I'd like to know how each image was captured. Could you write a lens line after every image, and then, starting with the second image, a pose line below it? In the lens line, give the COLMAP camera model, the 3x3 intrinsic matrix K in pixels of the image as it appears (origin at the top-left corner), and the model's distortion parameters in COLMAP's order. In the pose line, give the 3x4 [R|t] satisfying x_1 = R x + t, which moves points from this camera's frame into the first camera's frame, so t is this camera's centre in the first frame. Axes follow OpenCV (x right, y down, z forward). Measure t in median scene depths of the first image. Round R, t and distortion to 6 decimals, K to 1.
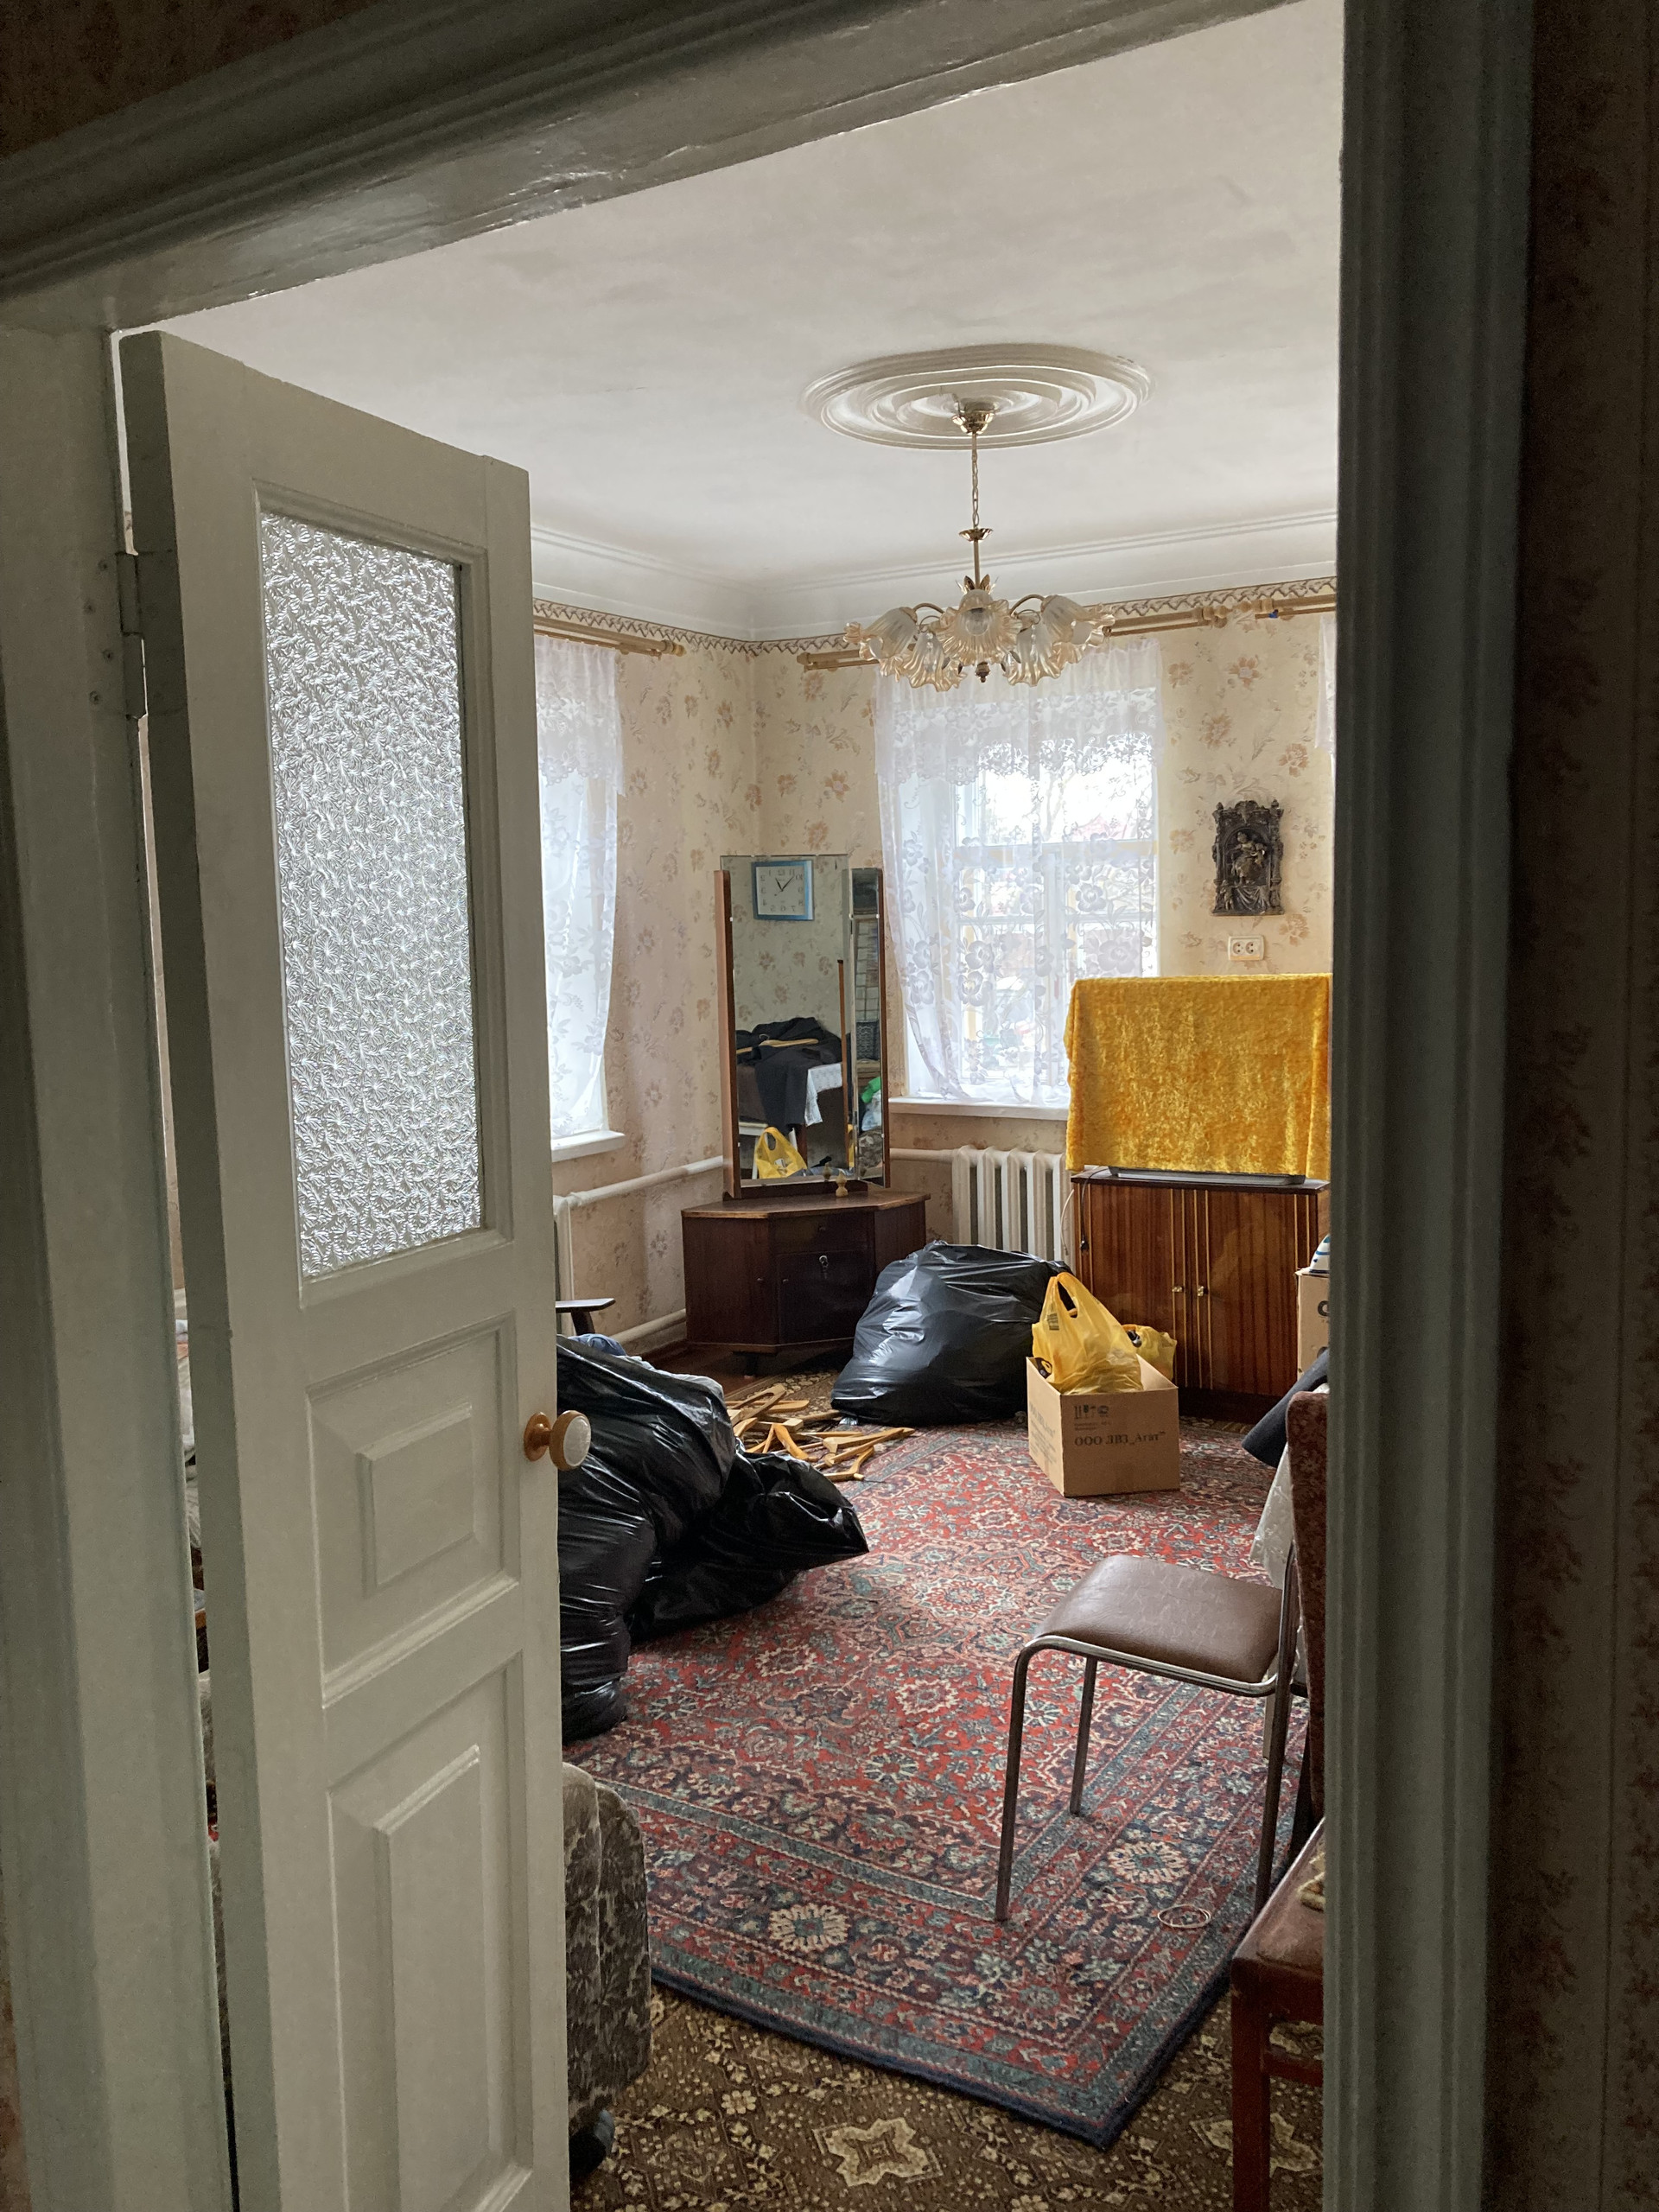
lens RADIAL K [[1818.8, 0, 829.5], [0, 1818.8, 1106.0], [0, 0, 1]] dist [-0.009027, -0.008440]
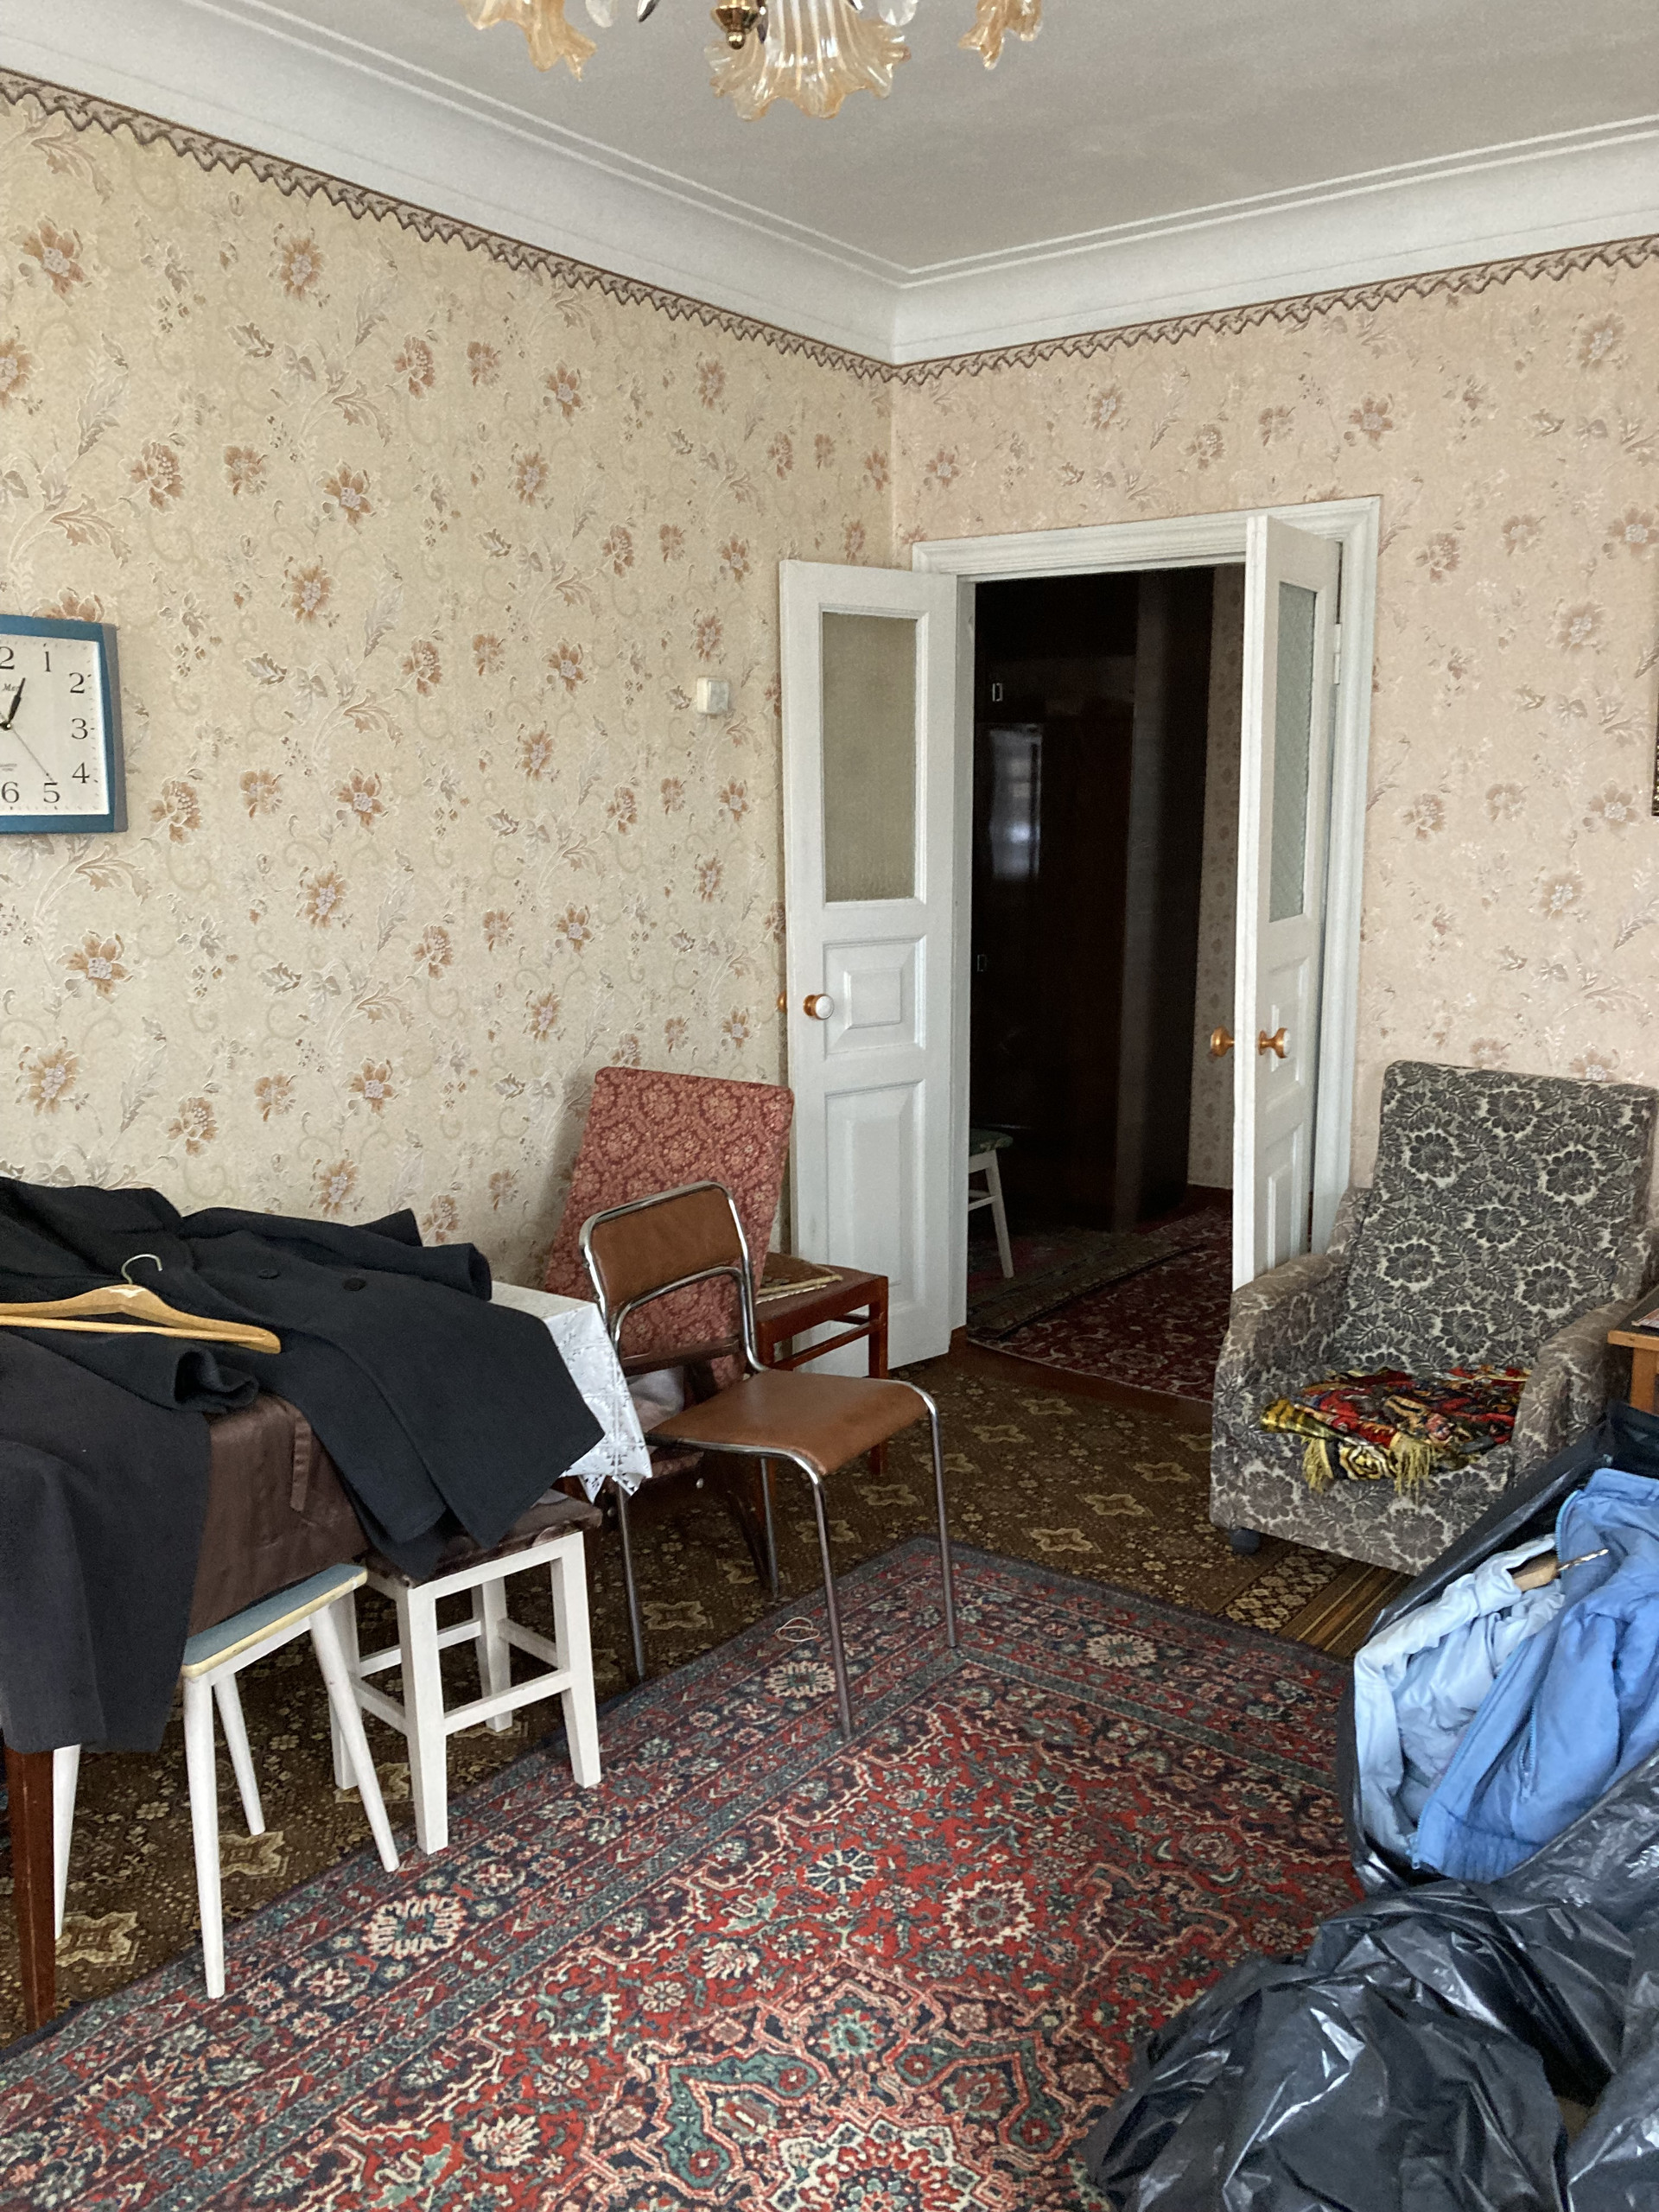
lens RADIAL K [[1818.8, 0, 829.5], [0, 1818.8, 1106.0], [0, 0, 1]] dist [-0.009027, -0.008440]
pose [[-0.994745, 0.014752, 0.101317, 0.046904], [0.042924, 0.958491, 0.281874, -0.194226], [-0.092953, 0.284742, -0.954087, 1.868373]]
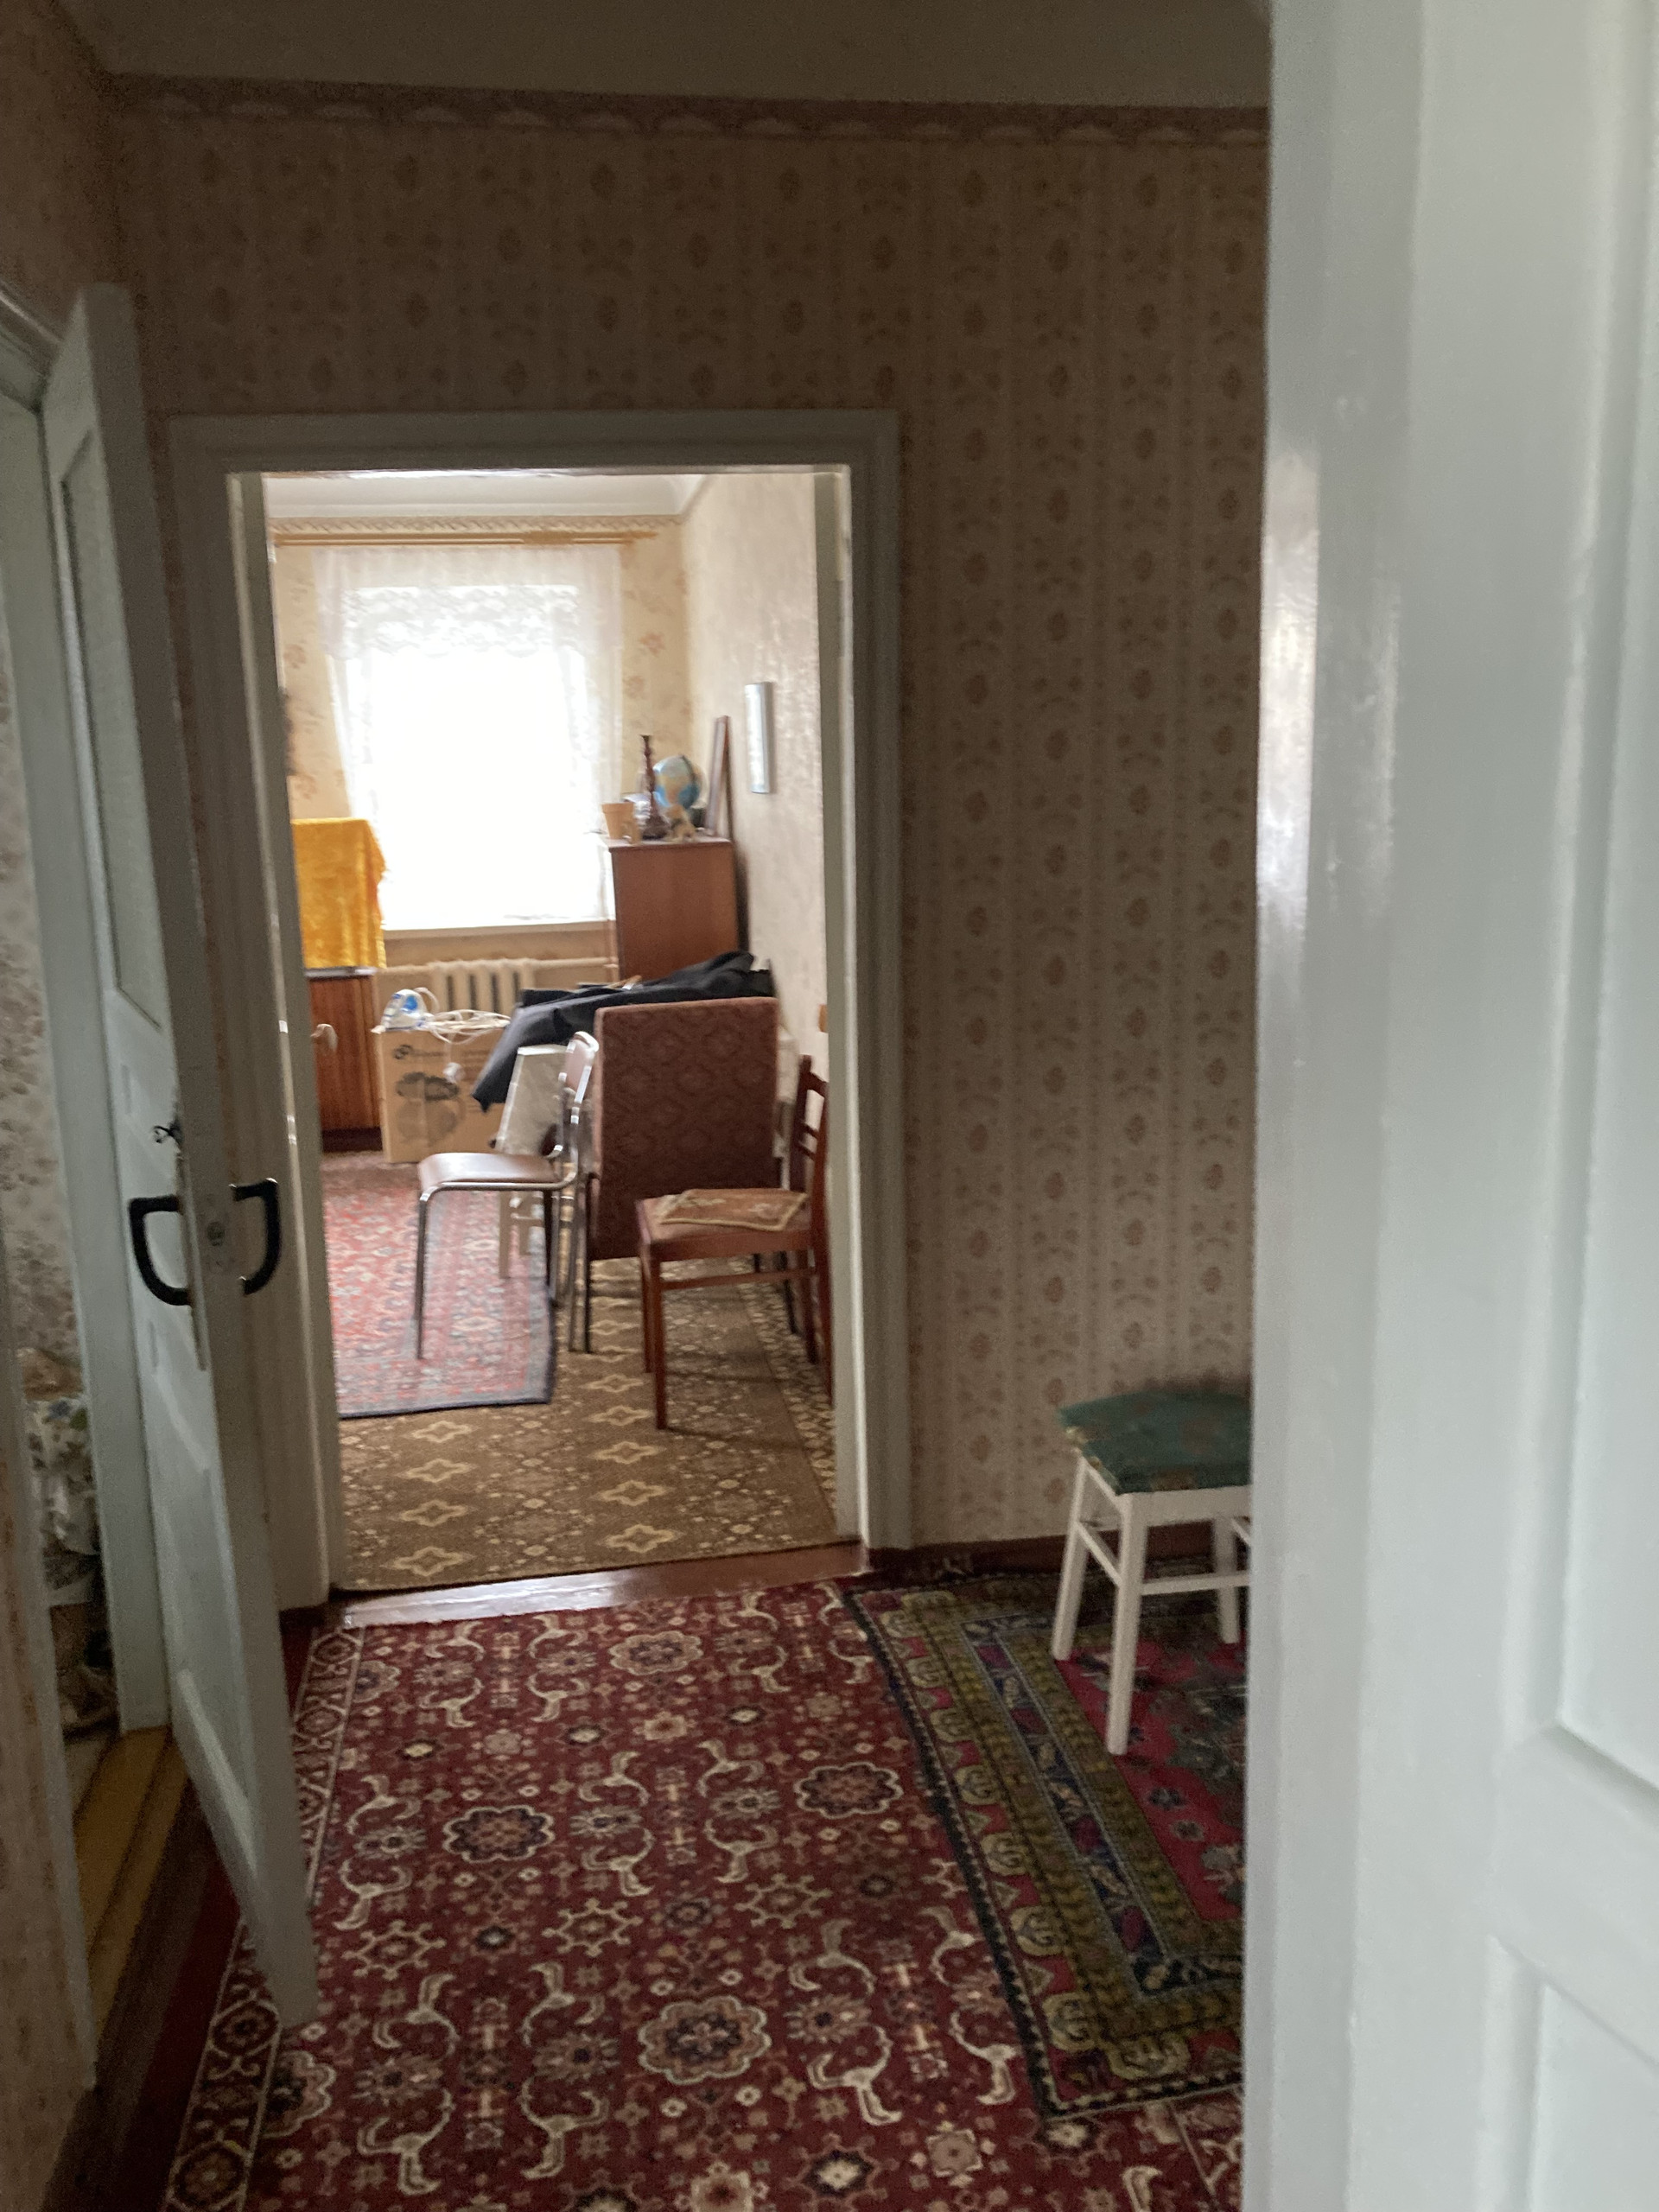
lens RADIAL K [[1818.8, 0, 829.5], [0, 1818.8, 1106.0], [0, 0, 1]] dist [-0.009027, -0.008440]
pose [[0.772702, -0.114539, 0.624349, -0.612945], [0.070367, 0.992980, 0.095078, 0.068700], [-0.630856, -0.029533, 0.775337, -0.540262]]
